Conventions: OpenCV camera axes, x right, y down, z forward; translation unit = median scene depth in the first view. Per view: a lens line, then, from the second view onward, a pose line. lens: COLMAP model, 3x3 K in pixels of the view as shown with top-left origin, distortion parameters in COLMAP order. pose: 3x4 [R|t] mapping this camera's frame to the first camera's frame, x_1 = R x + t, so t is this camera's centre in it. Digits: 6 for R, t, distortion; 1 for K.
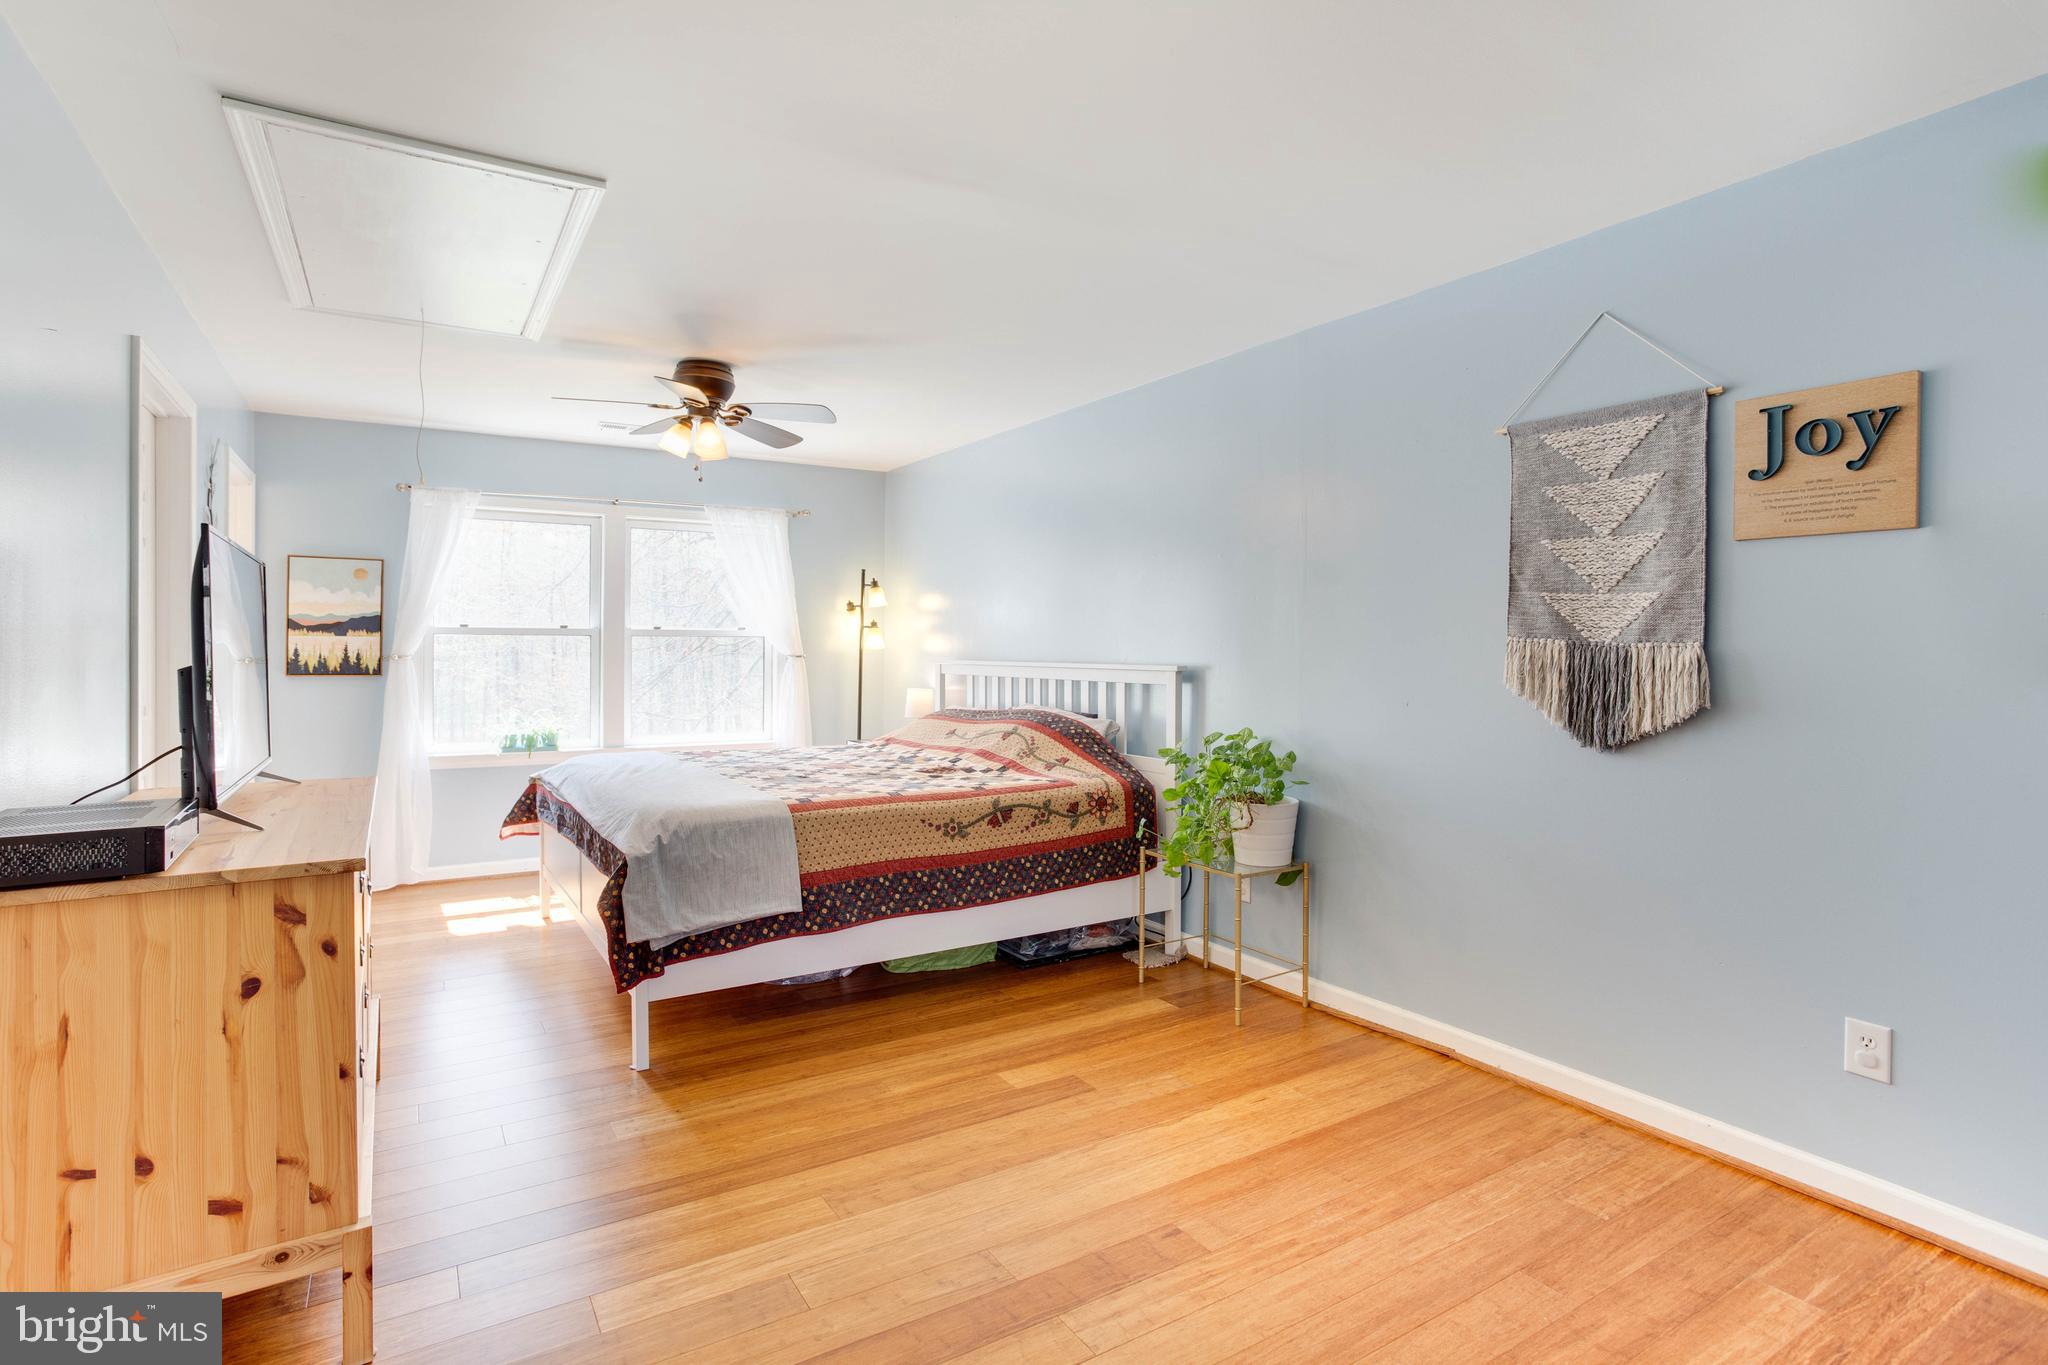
lens RADIAL K [[1021.1, 0, 996.1], [0, 1021.1, 673.3], [0, 0, 1]] dist [-0.052119, 0.024897]
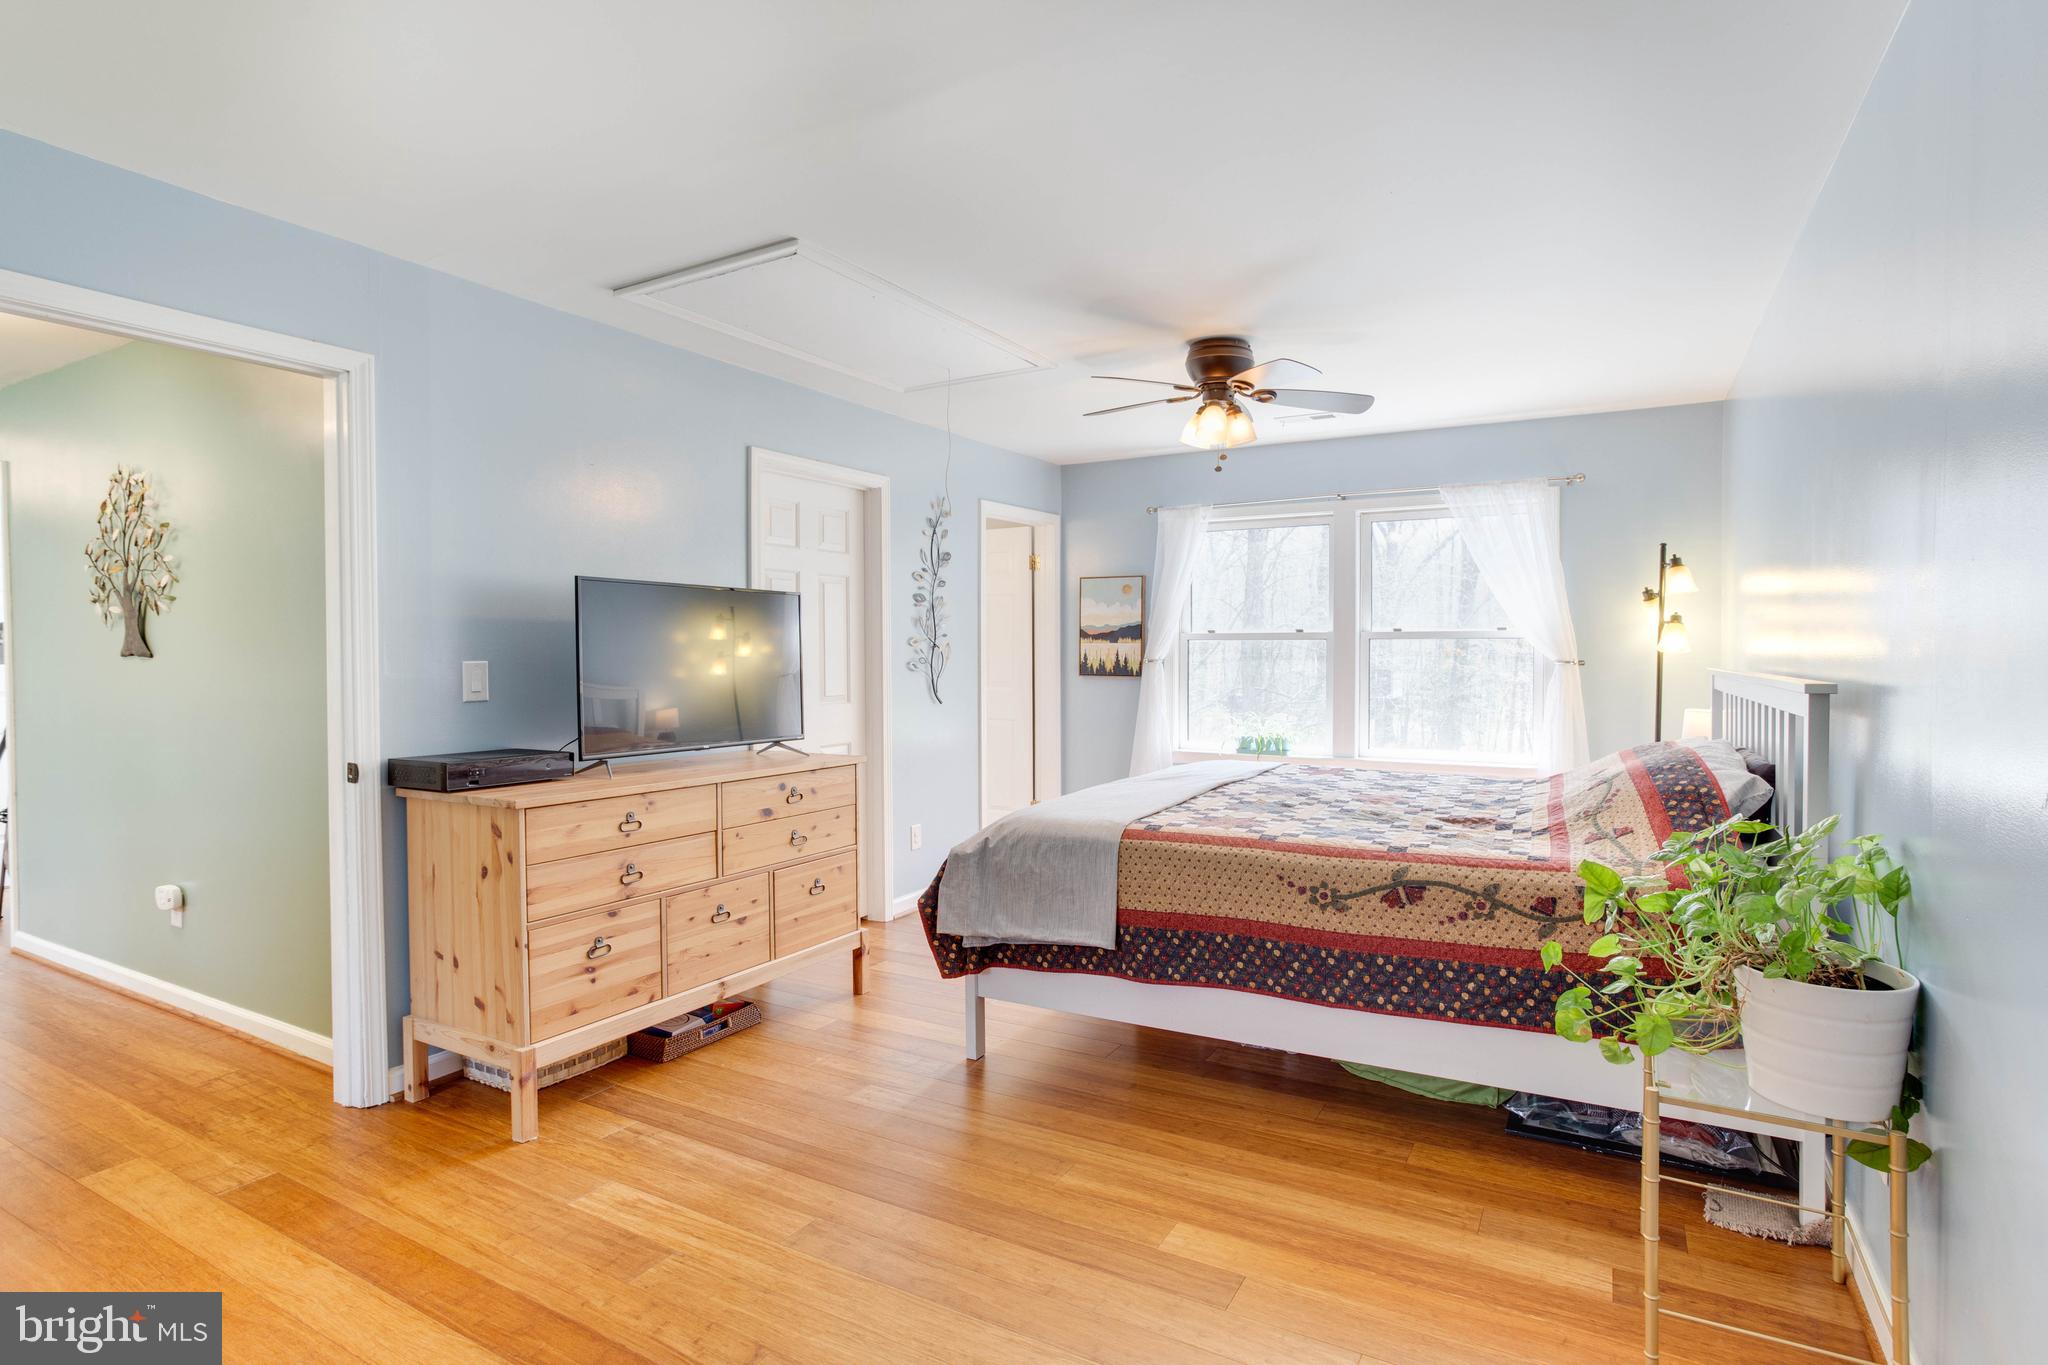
lens RADIAL K [[1021.1, 0, 996.1], [0, 1021.1, 673.3], [0, 0, 1]] dist [-0.052119, 0.024897]
pose [[0.490666, 0.014110, -0.871233, 0.479166], [-0.016264, 0.999843, 0.007033, -0.011073], [0.871196, 0.010719, 0.490819, 0.425992]]
